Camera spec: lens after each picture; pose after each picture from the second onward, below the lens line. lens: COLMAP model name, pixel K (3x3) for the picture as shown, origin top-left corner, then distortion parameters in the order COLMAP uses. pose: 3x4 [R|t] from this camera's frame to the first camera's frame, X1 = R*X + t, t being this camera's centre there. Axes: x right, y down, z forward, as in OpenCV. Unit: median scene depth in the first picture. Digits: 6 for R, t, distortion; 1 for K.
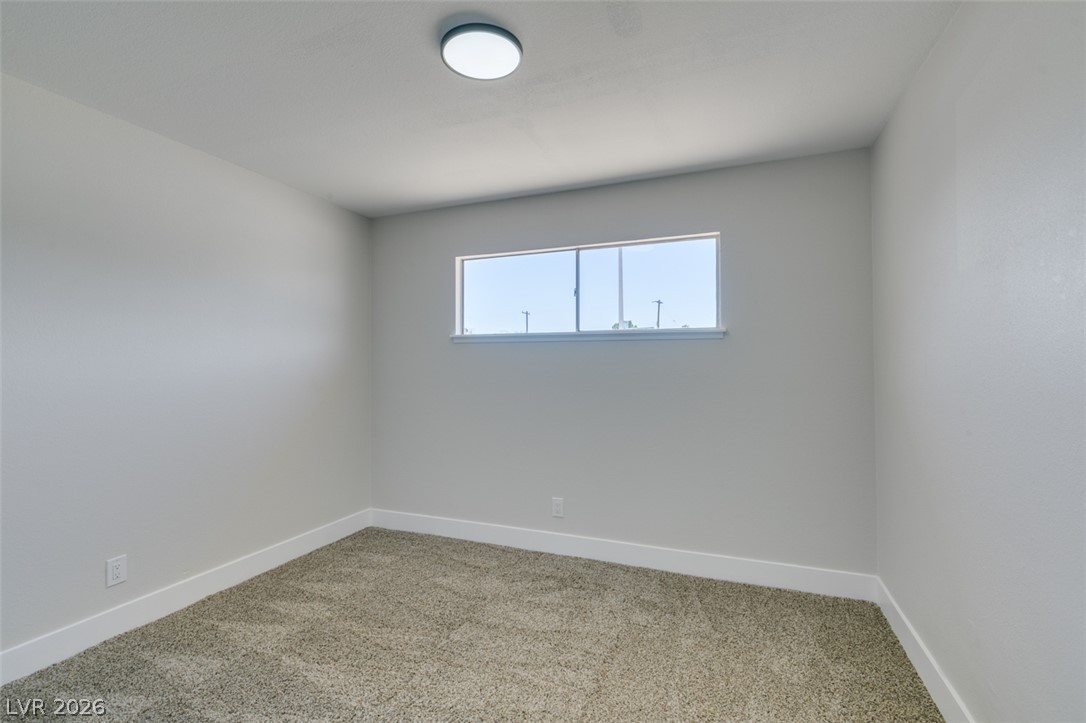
lens RADIAL K [[490.1, 0, 540.3], [0, 490.1, 363.9], [0, 0, 1]] dist [0.007697, -0.000282]
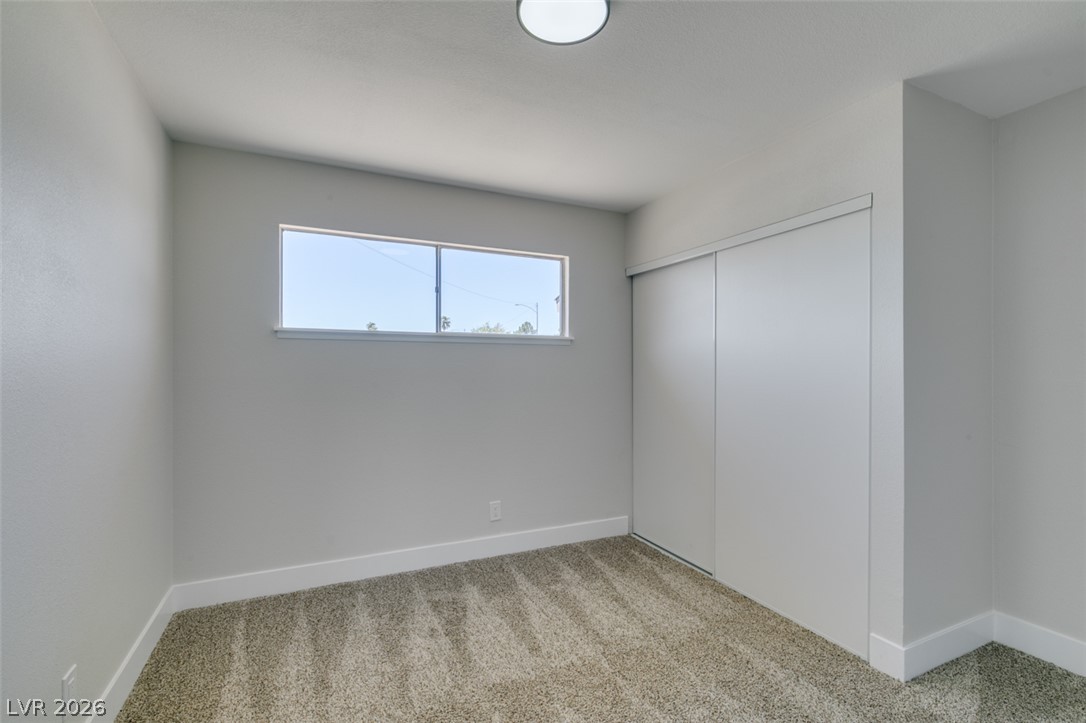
lens RADIAL K [[490.1, 0, 542.4], [0, 490.1, 367.1], [0, 0, 1]] dist [0.007697, -0.000282]
pose [[0.682236, 0.000610, 0.731131, -0.489400], [-0.004546, 0.999984, 0.003407, -0.001712], [-0.731118, -0.005648, 0.682228, 0.199073]]
